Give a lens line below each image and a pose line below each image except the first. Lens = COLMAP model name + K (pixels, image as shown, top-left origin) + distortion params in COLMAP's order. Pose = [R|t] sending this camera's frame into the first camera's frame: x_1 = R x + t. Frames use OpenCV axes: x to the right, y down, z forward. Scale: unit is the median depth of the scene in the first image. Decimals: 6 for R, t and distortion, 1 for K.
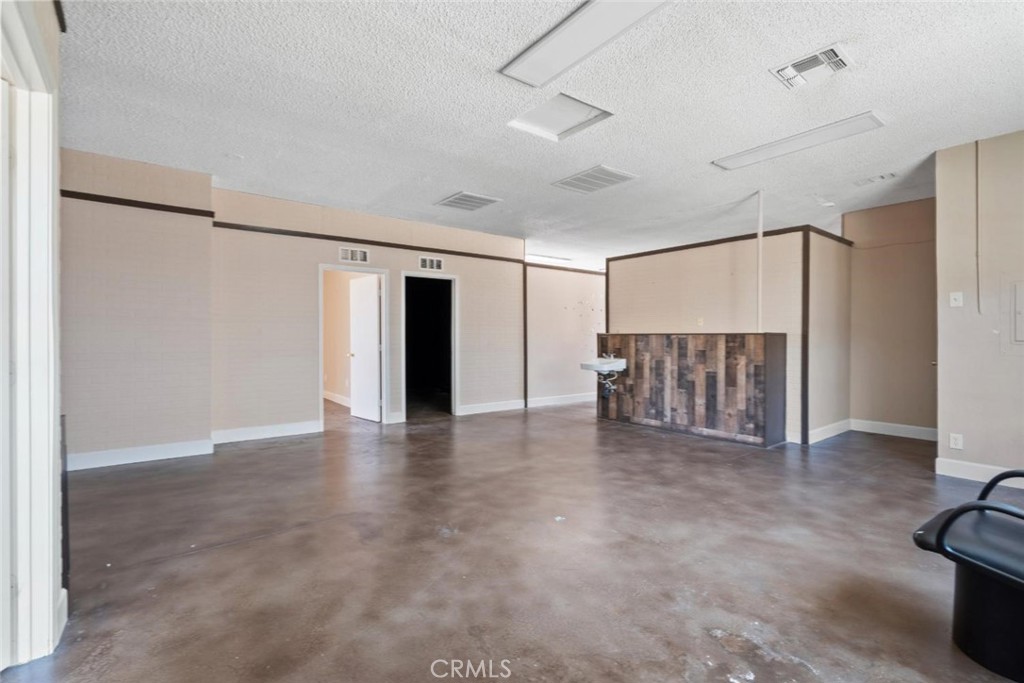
lens RADIAL K [[467.7, 0, 519.9], [0, 467.7, 335.3], [0, 0, 1]] dist [-0.002367, 0.000770]
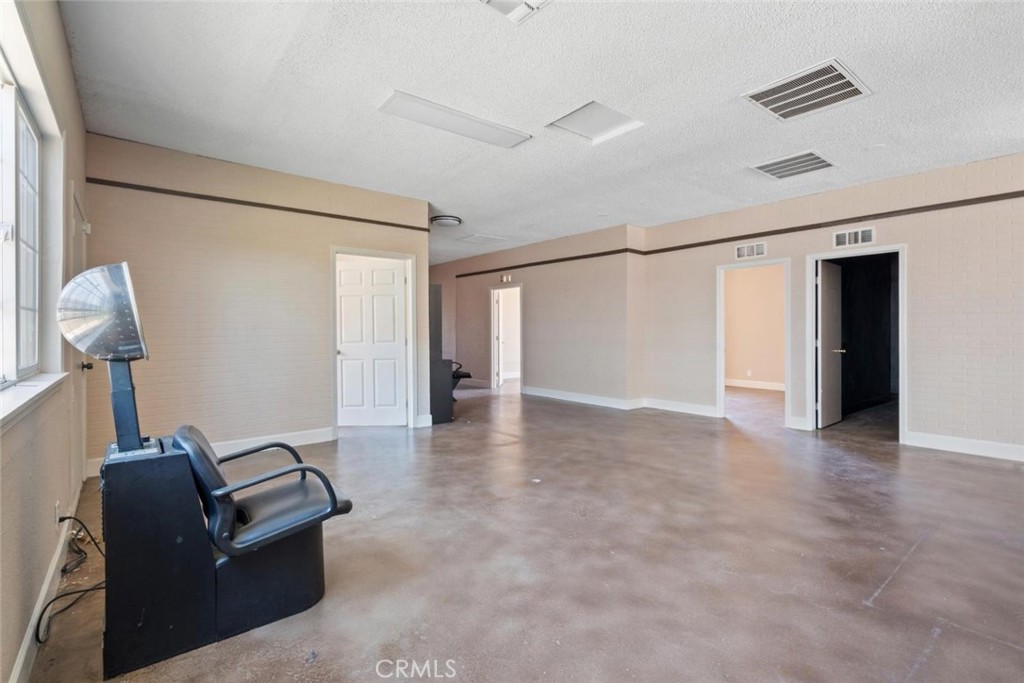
lens RADIAL K [[467.7, 0, 494.2], [0, 467.7, 331.9], [0, 0, 1]] dist [-0.002367, 0.000770]
pose [[-0.004130, -0.001391, -0.999991, 1.170197], [0.004715, 0.999988, -0.001411, 0.004166], [0.999980, -0.004721, -0.004123, 0.802098]]
